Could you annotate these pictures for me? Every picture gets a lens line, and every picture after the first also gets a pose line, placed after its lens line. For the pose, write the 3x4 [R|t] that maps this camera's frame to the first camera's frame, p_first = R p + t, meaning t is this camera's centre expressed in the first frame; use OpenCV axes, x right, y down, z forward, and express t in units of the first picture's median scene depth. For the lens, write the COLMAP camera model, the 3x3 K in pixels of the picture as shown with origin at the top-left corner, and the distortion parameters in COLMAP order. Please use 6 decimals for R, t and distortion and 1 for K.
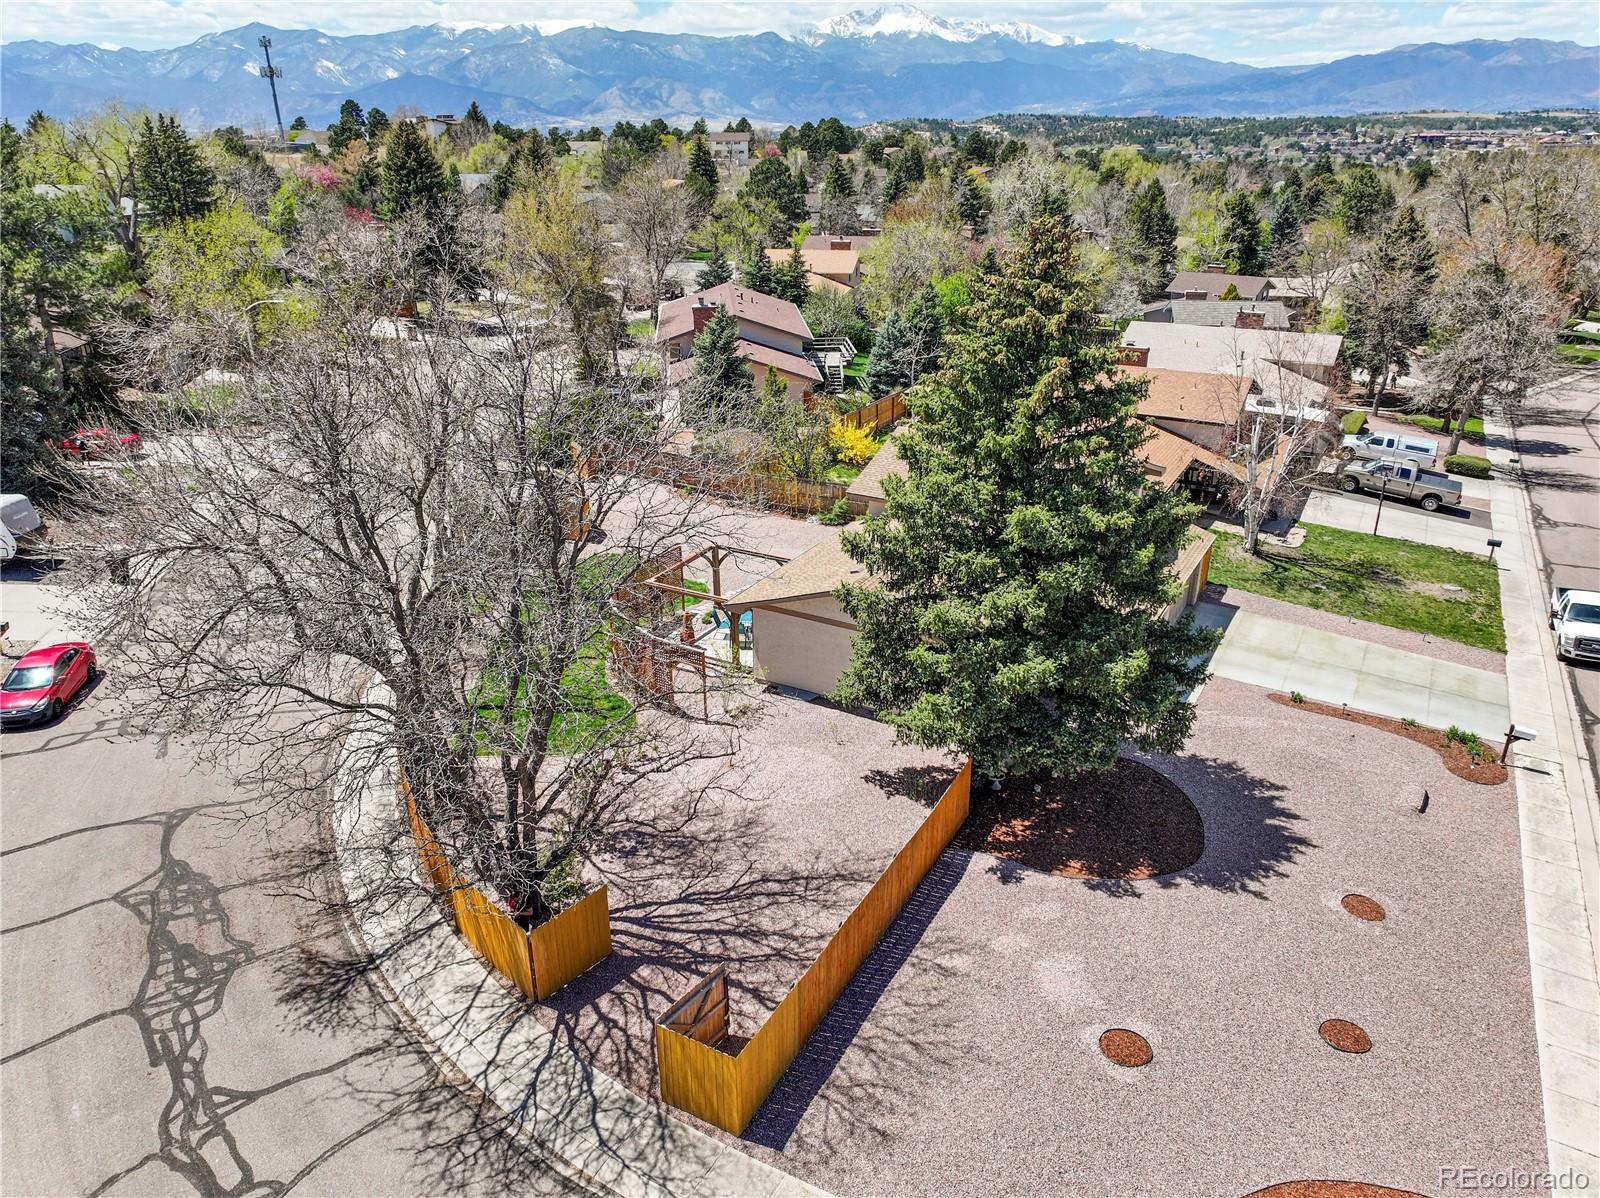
lens RADIAL K [[1121.0, 0, 800.0], [0, 1121.0, 599.0], [0, 0, 1]] dist [0.002130, 0.008014]
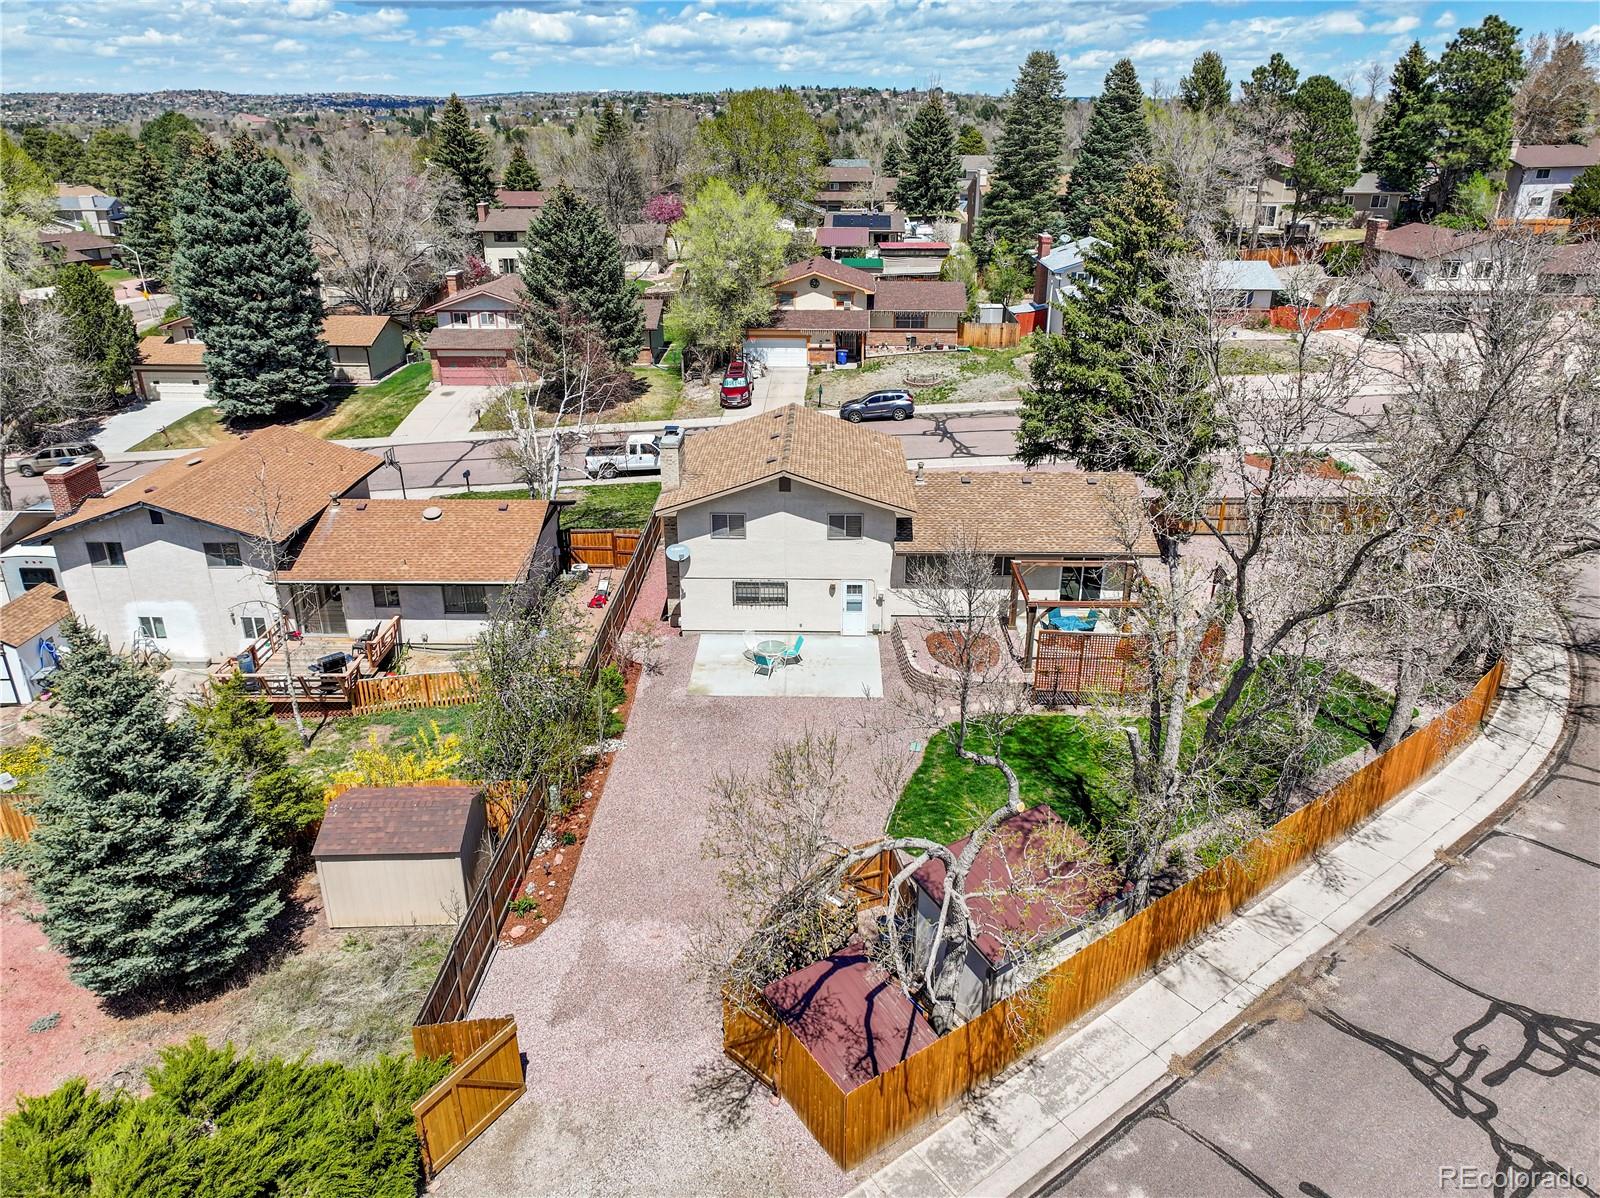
lens RADIAL K [[1122.1, 0, 800.0], [0, 1122.1, 599.0], [0, 0, 1]] dist [0.010261, 0.004181]
pose [[-0.478725, -0.338949, 0.809899, -0.691318], [0.346963, 0.774345, 0.529157, -0.569957], [-0.806498, 0.534326, -0.253095, 1.376621]]
